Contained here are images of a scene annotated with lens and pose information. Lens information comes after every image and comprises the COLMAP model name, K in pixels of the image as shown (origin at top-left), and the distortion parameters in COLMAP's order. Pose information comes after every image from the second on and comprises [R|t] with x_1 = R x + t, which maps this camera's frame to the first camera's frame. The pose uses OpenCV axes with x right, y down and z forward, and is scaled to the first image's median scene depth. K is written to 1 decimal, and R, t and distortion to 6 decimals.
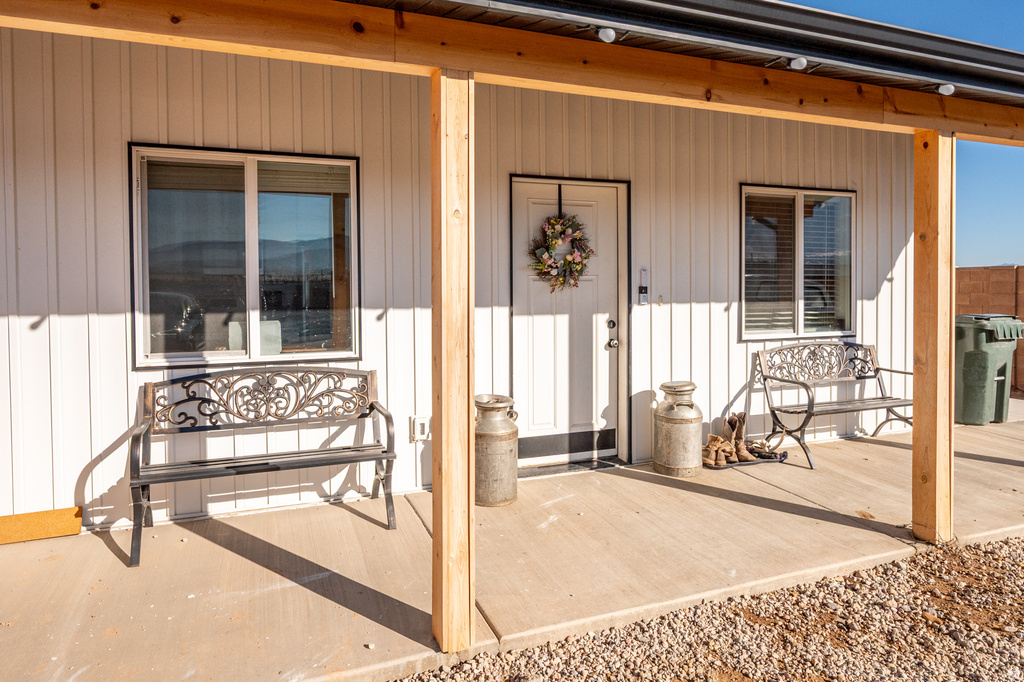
lens RADIAL K [[642.9, 0, 509.0], [0, 642.9, 295.5], [0, 0, 1]] dist [0.001732, 0.001219]
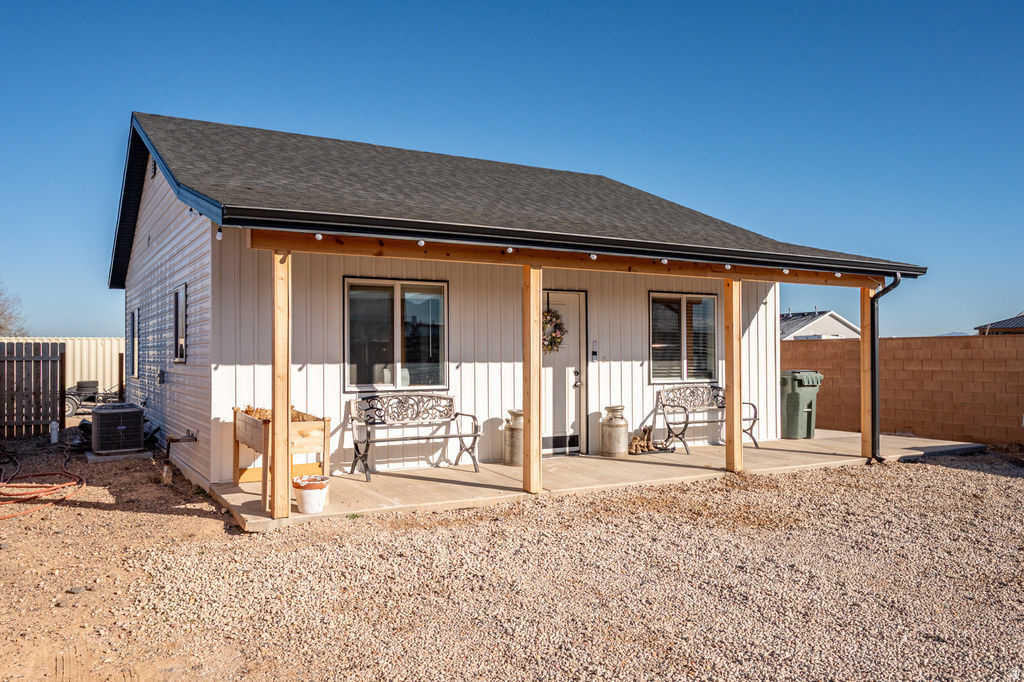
lens RADIAL K [[773.3, 0, 512.0], [0, 773.3, 341.0], [0, 0, 1]] dist [-0.002666, 0.000039]
pose [[0.989524, 0.004356, 0.144303, -0.311666], [0.000721, 0.999383, -0.035115, 0.031257], [-0.144367, 0.034851, 0.988910, -1.027438]]
